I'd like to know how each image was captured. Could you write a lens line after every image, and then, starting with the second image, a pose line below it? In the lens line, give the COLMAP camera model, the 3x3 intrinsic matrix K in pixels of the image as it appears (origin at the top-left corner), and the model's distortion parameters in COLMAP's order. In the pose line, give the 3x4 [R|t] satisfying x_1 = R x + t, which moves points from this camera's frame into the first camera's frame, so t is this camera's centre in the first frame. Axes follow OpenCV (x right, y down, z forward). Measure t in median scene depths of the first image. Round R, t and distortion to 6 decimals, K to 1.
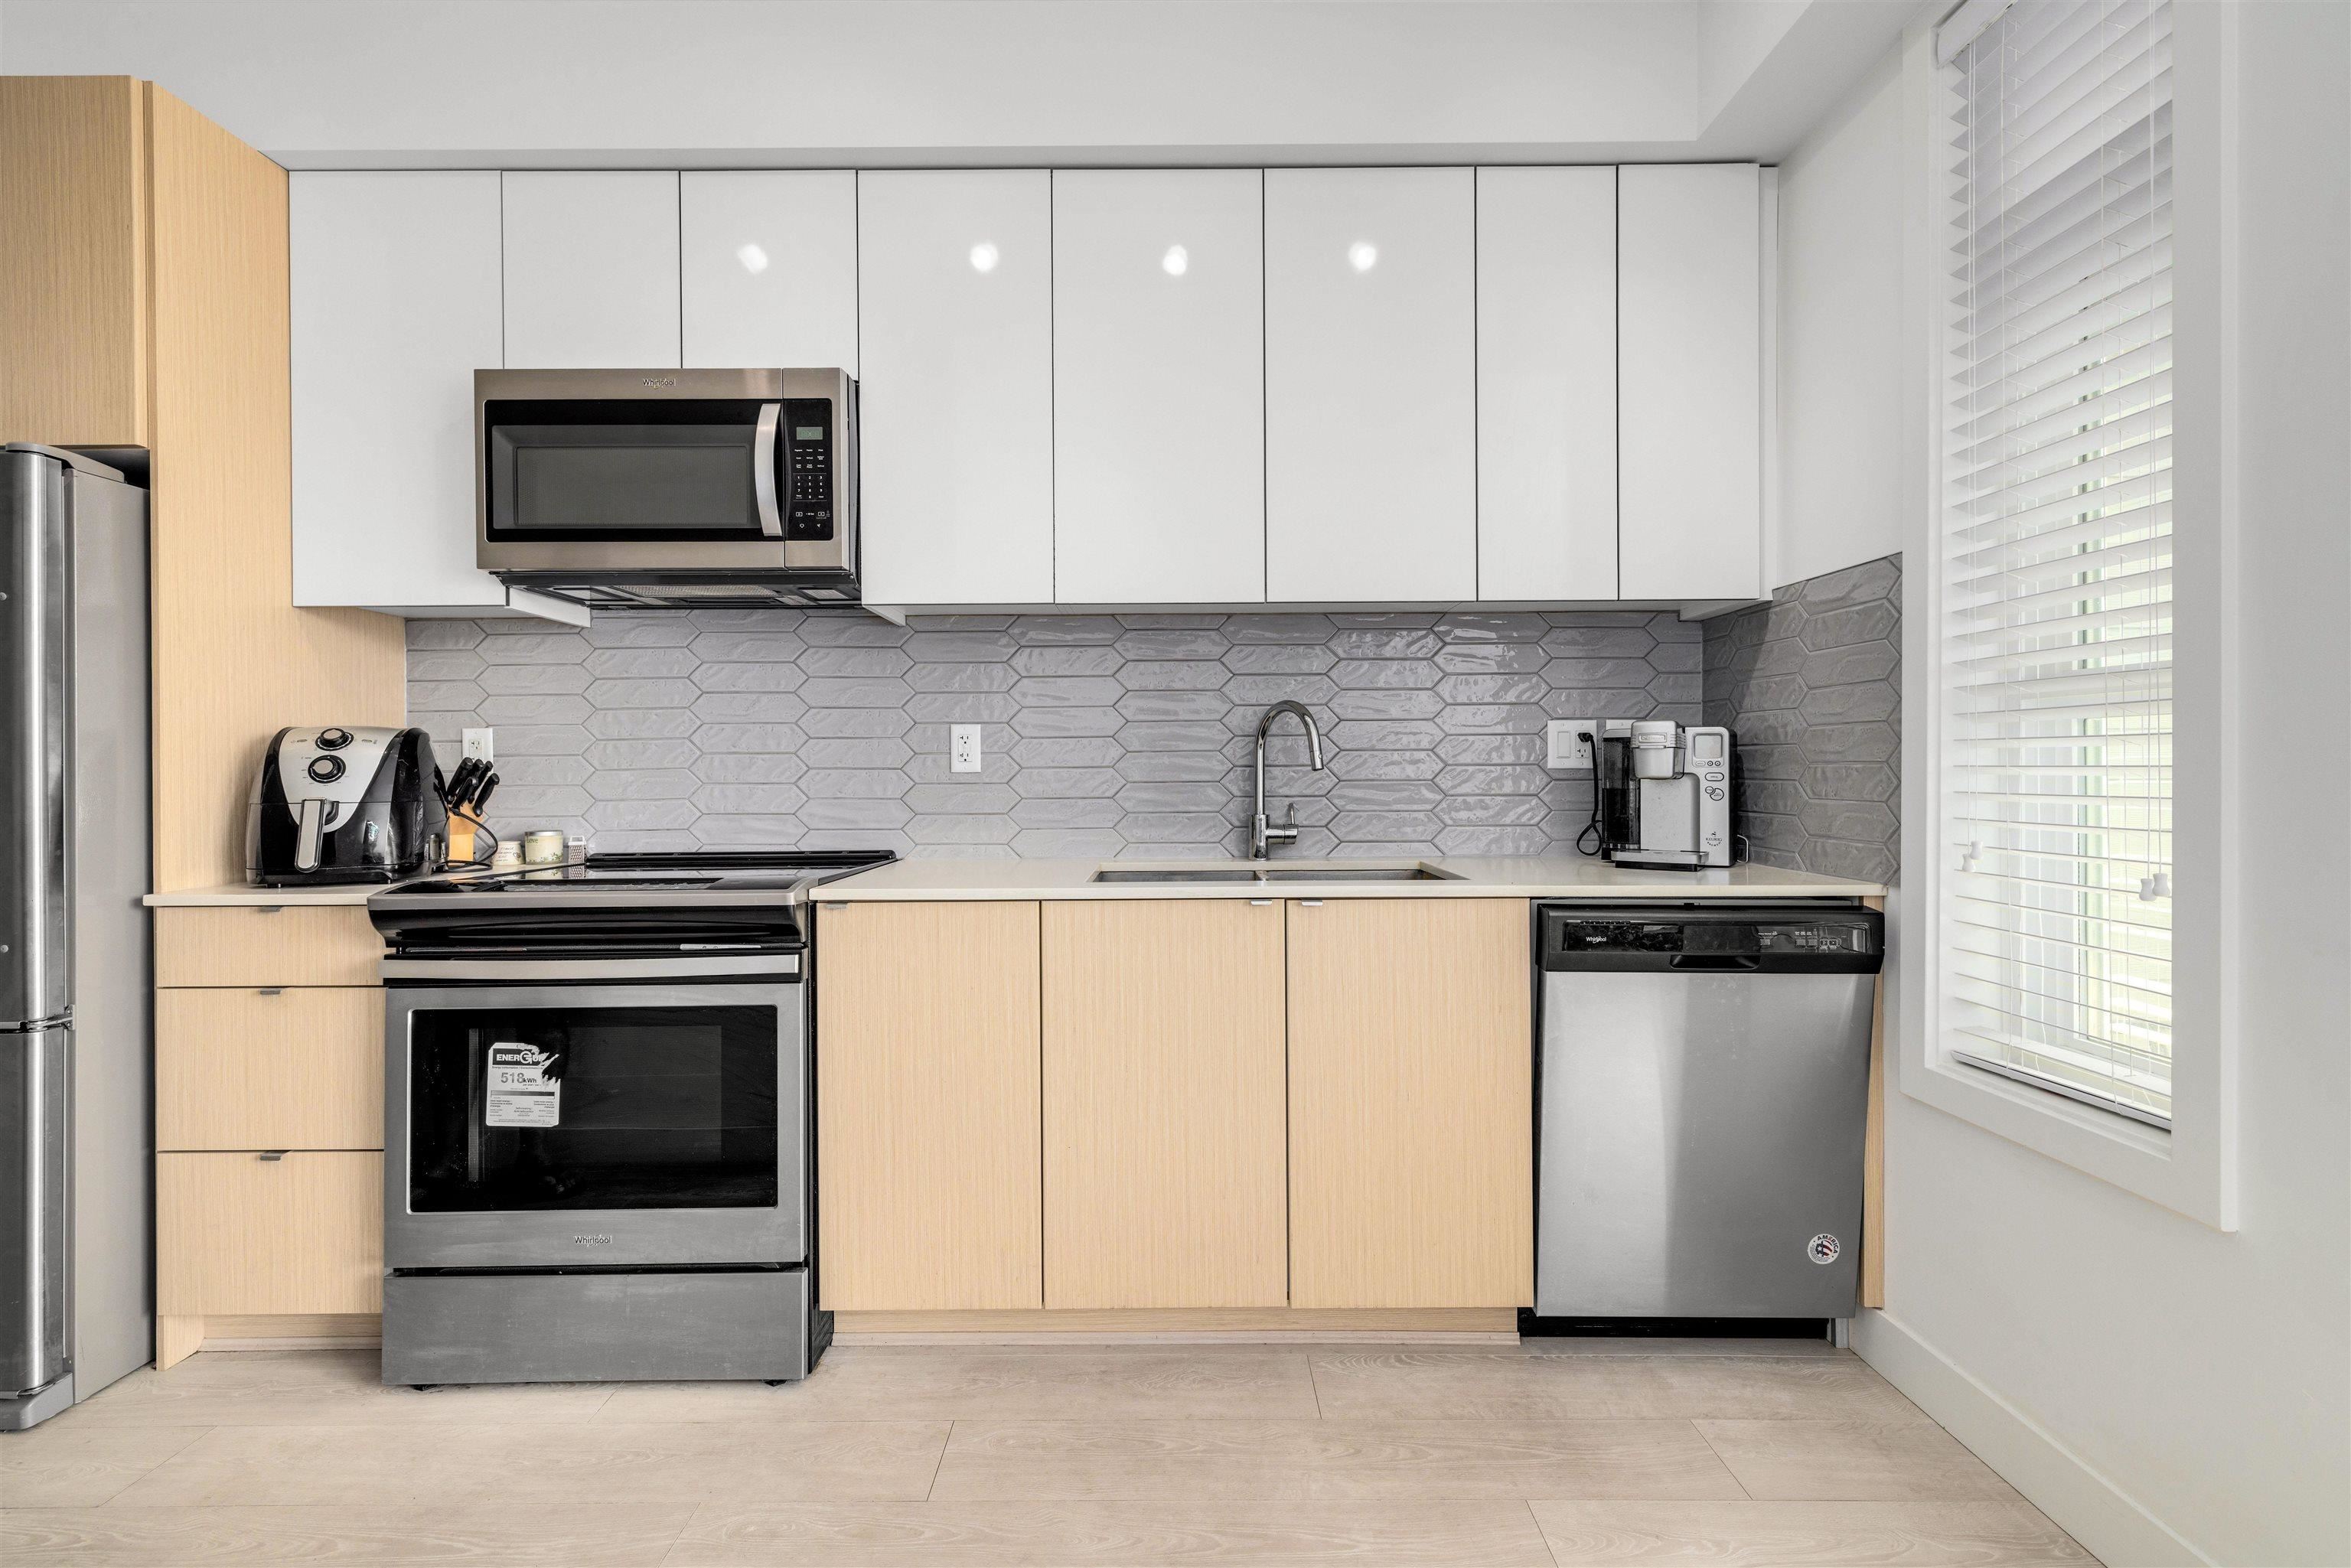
lens RADIAL K [[996.2, 0, 1179.6], [0, 996.2, 778.1], [0, 0, 1]] dist [0.003415, -0.000053]
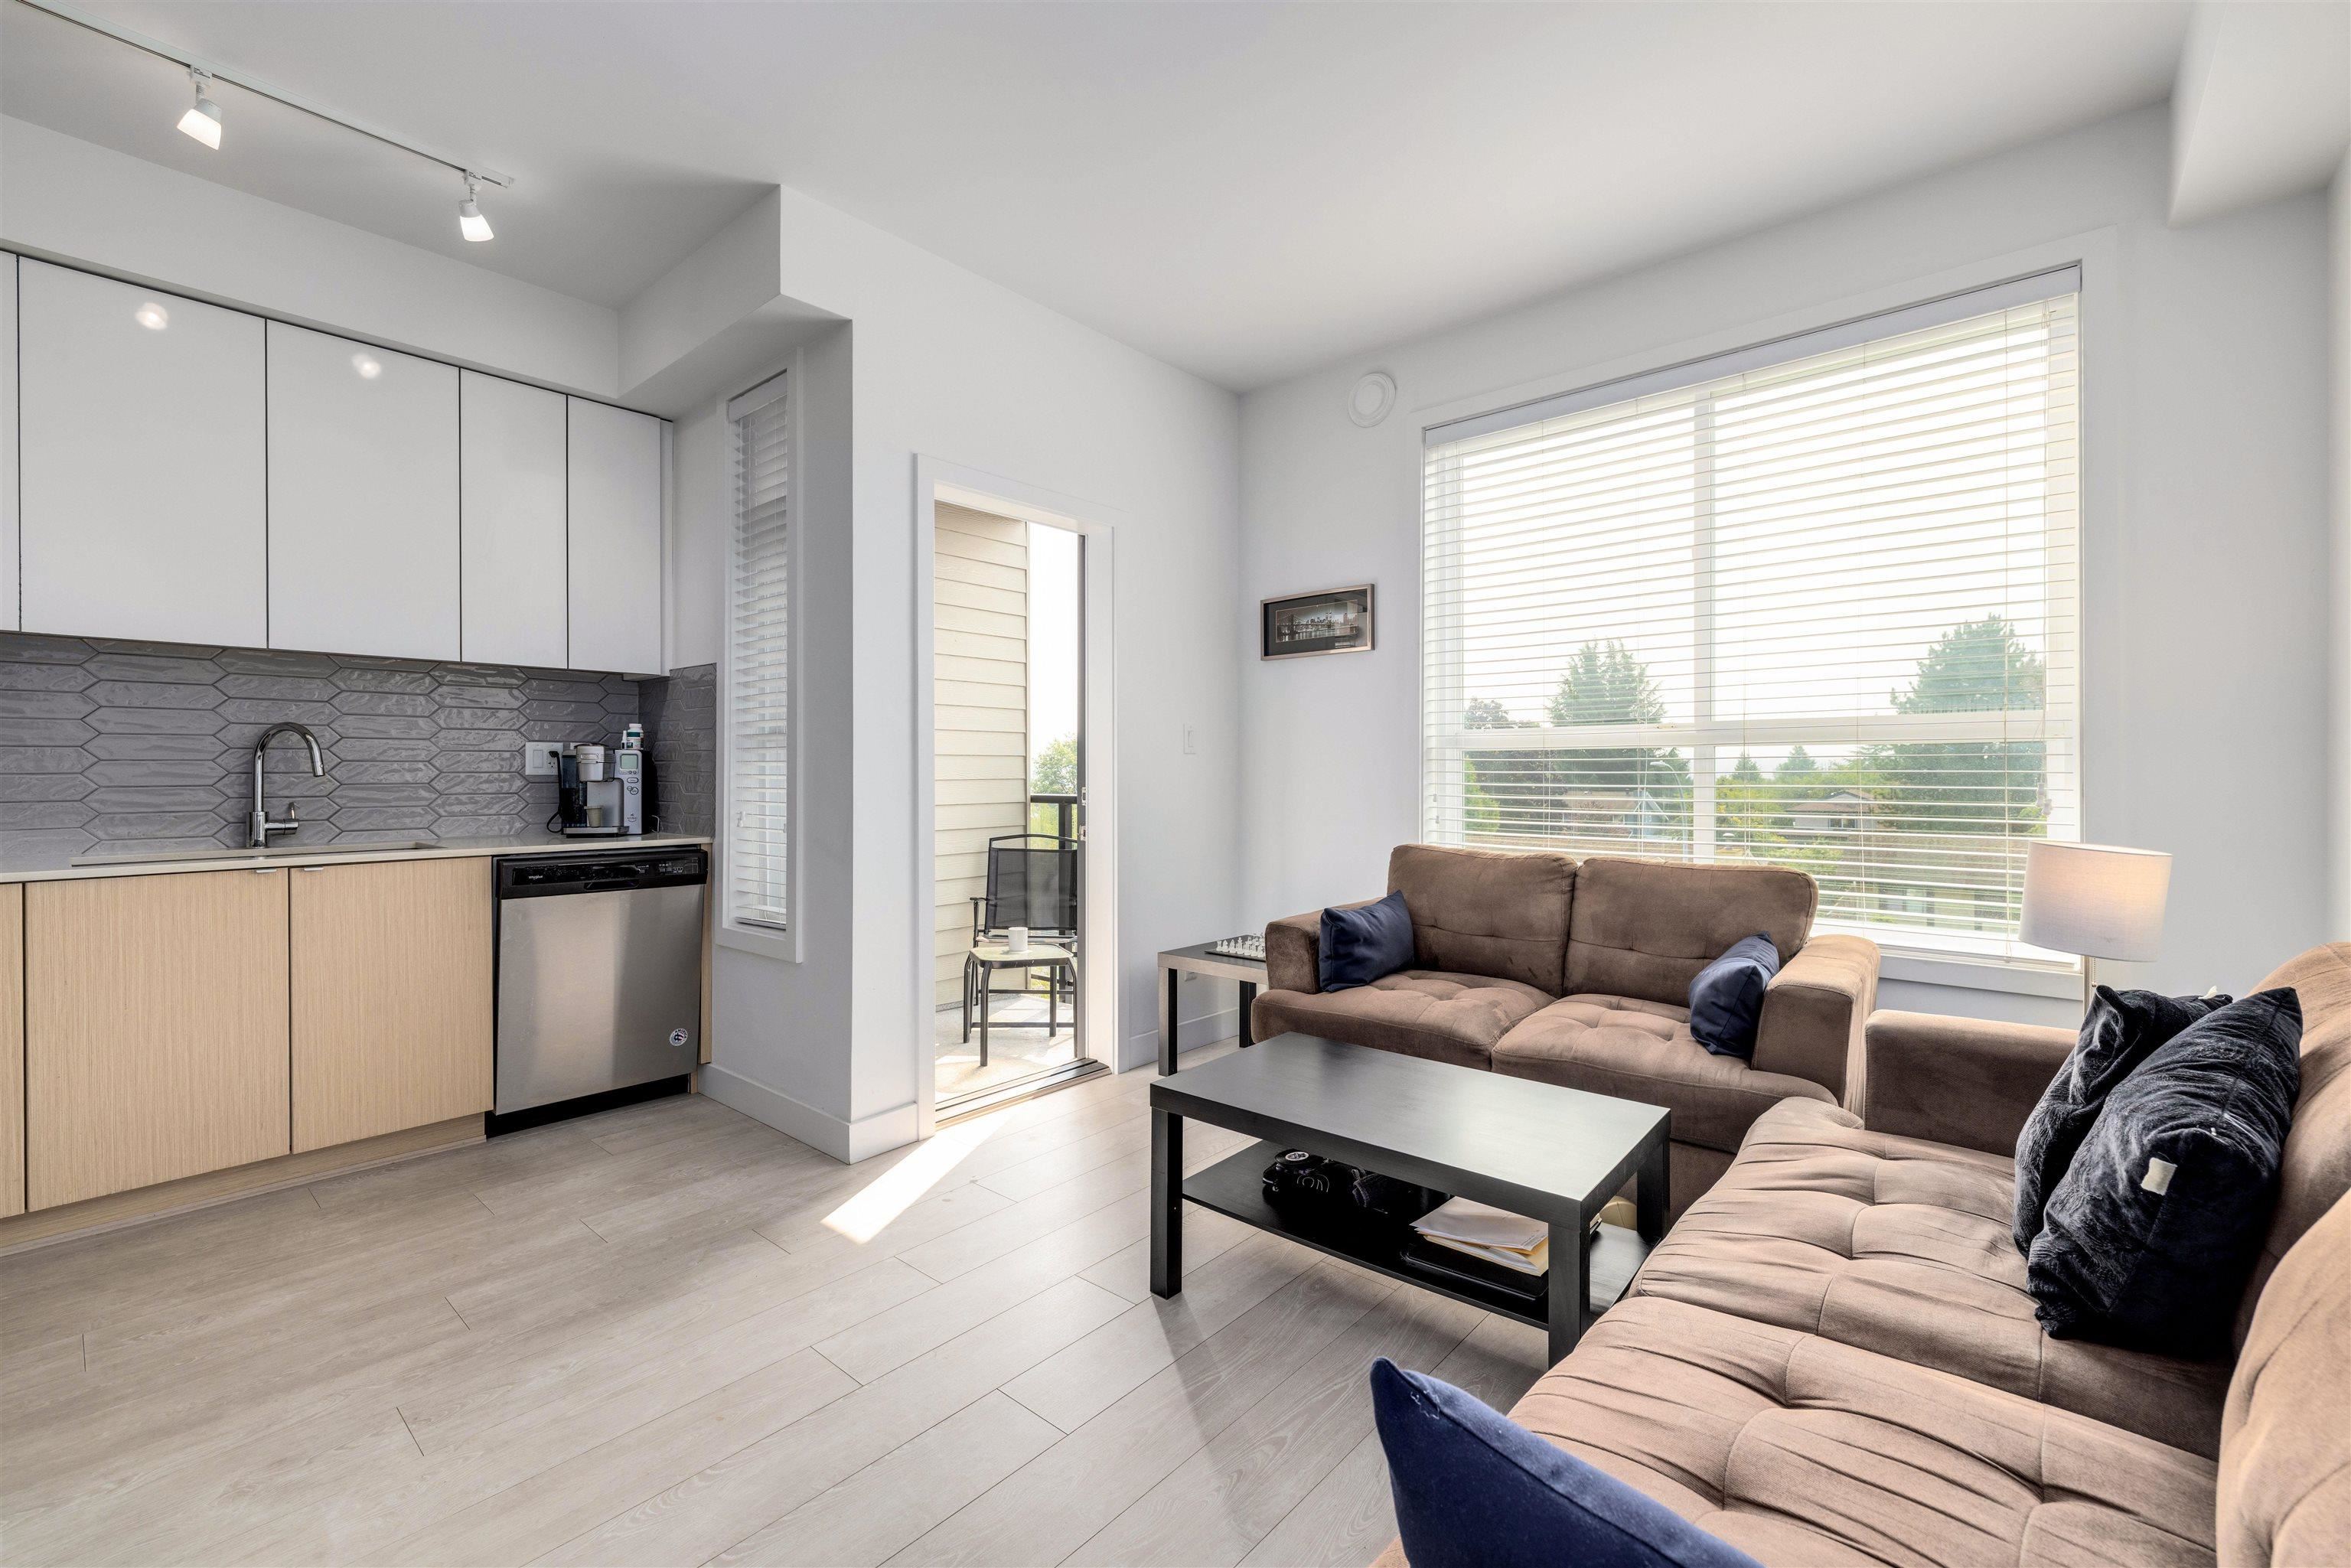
lens RADIAL K [[996.2, 0, 1173.2], [0, 996.2, 772.6], [0, 0, 1]] dist [0.003415, -0.000053]
pose [[0.663357, 0.002002, 0.748301, -0.121625], [0.004328, 0.999969, -0.006512, 0.000620], [-0.748291, 0.007559, 0.663328, -0.872741]]
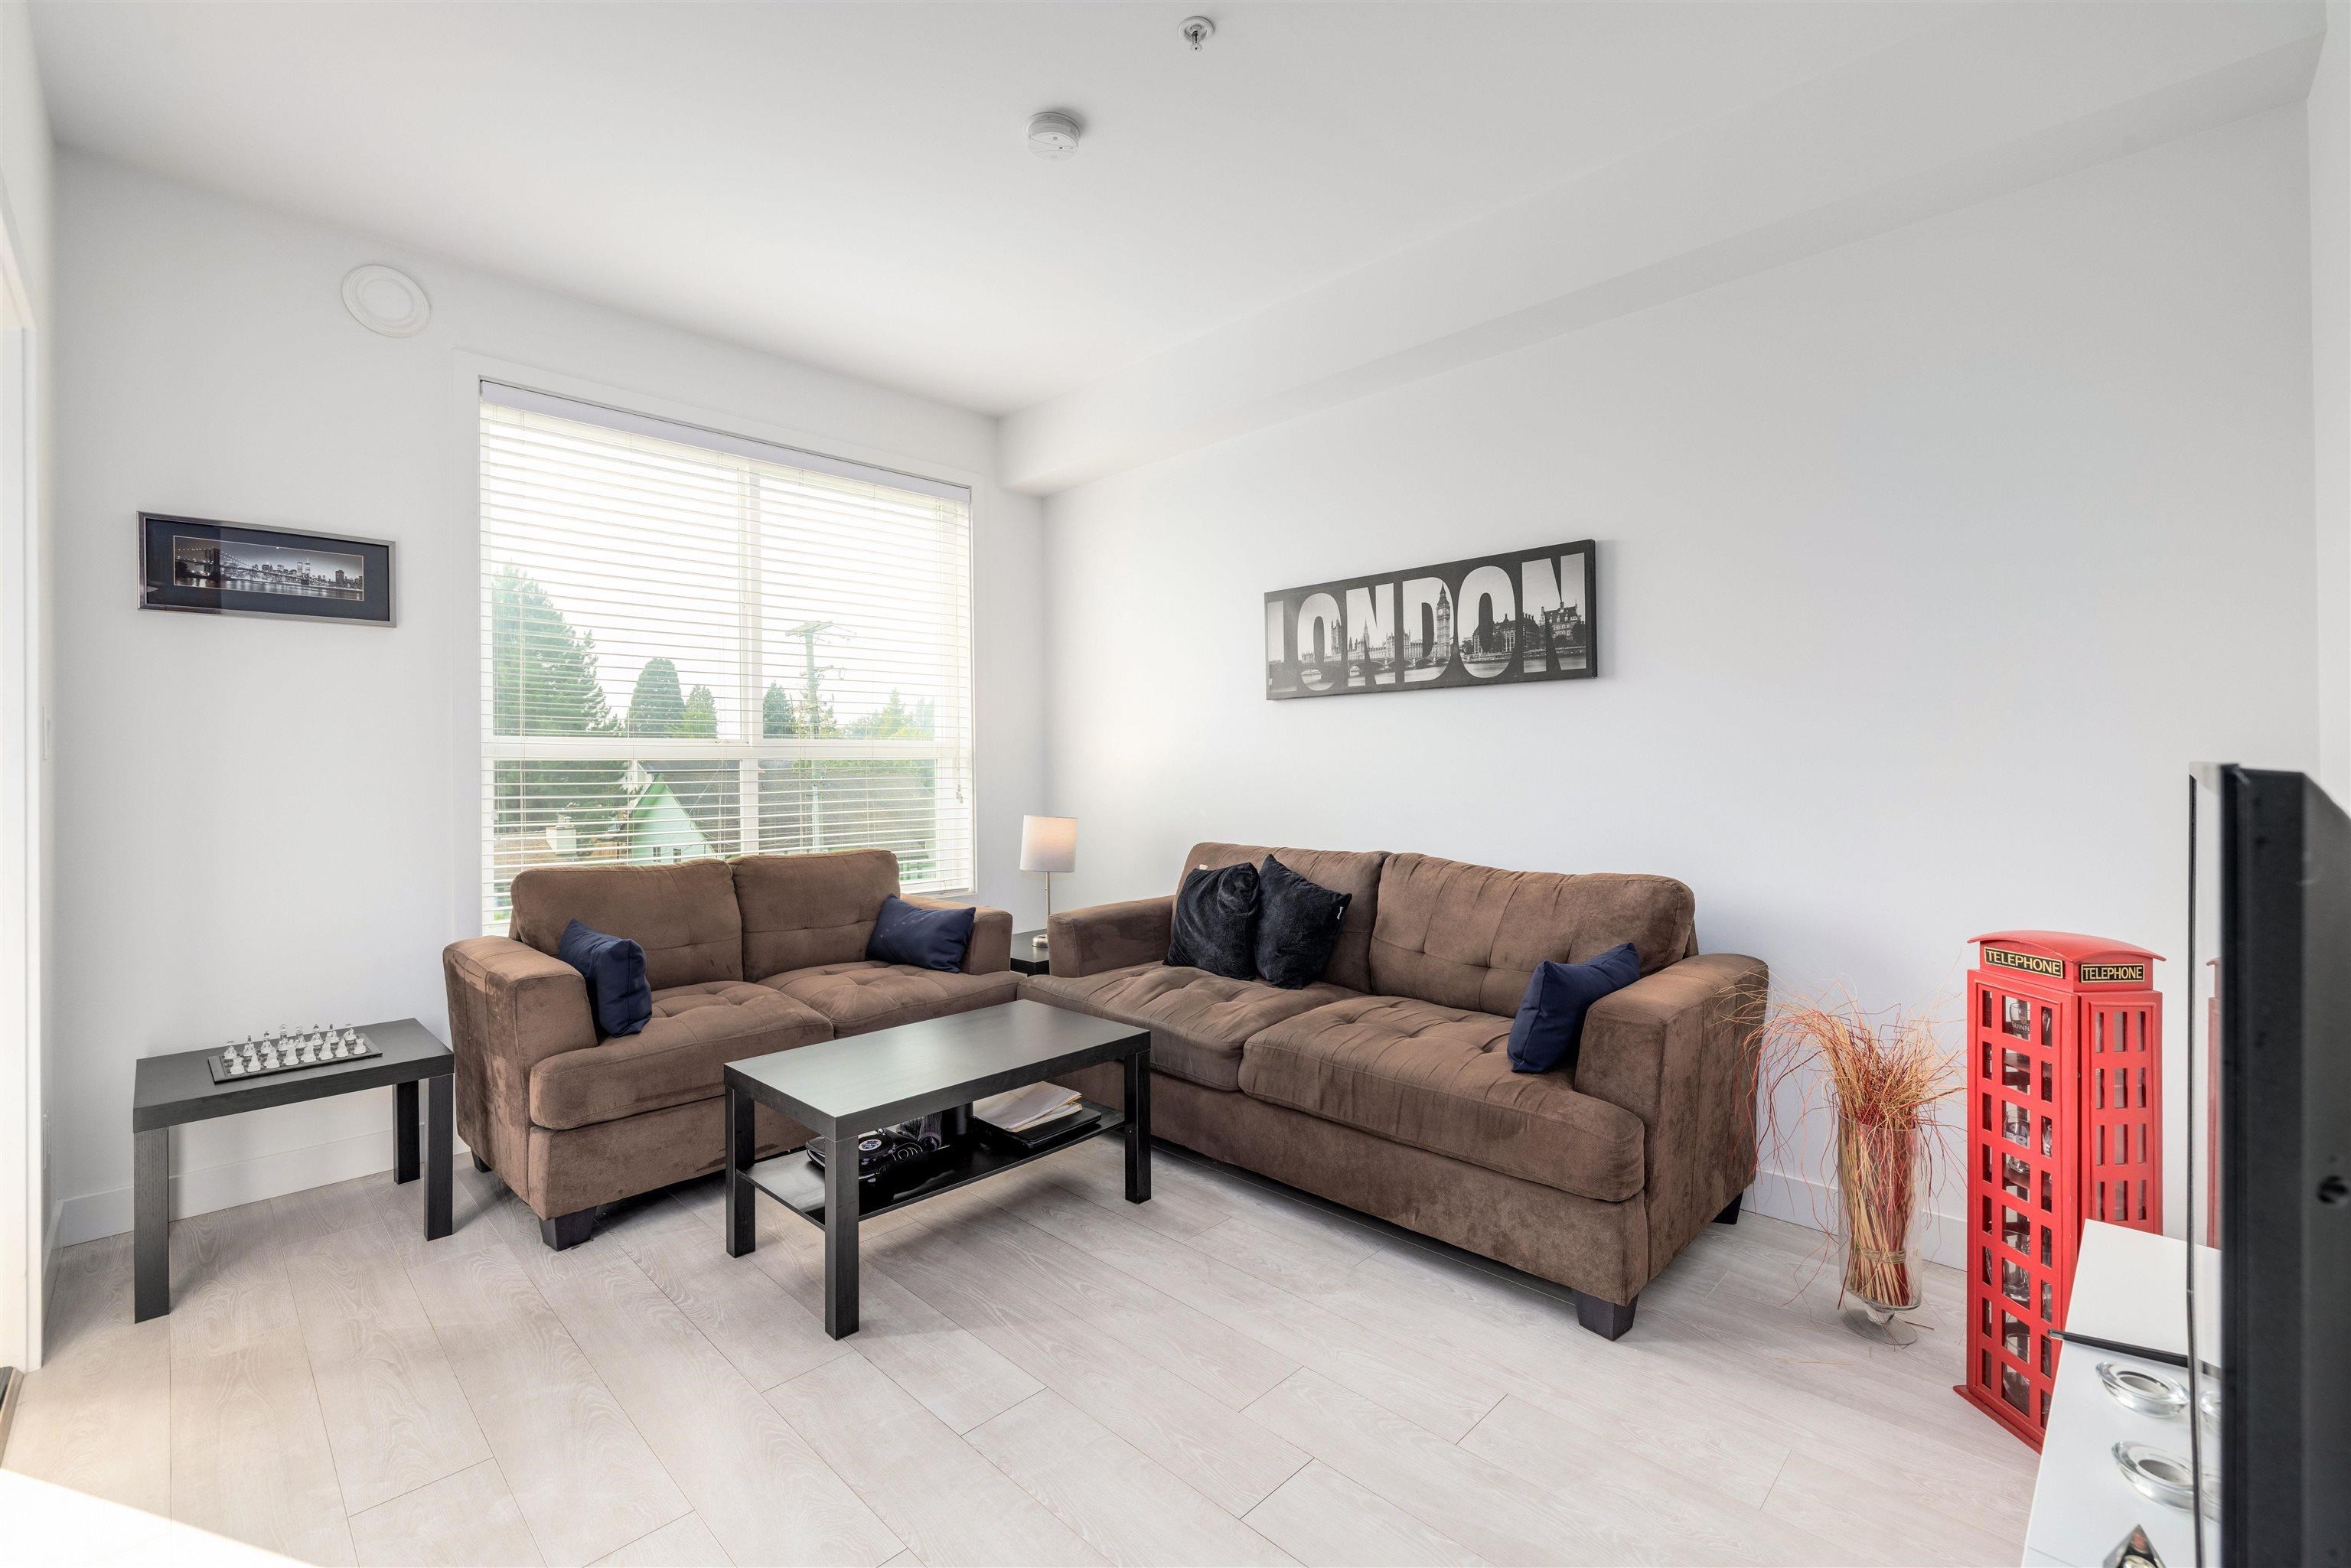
lens RADIAL K [[996.2, 0, 1194.9], [0, 996.2, 762.6], [0, 0, 1]] dist [0.003415, -0.000053]
pose [[-0.715266, 0.015056, 0.698690, -0.317966], [0.016358, 0.999855, -0.004801, -0.021084], [-0.698661, 0.007995, -0.715409, 0.395939]]
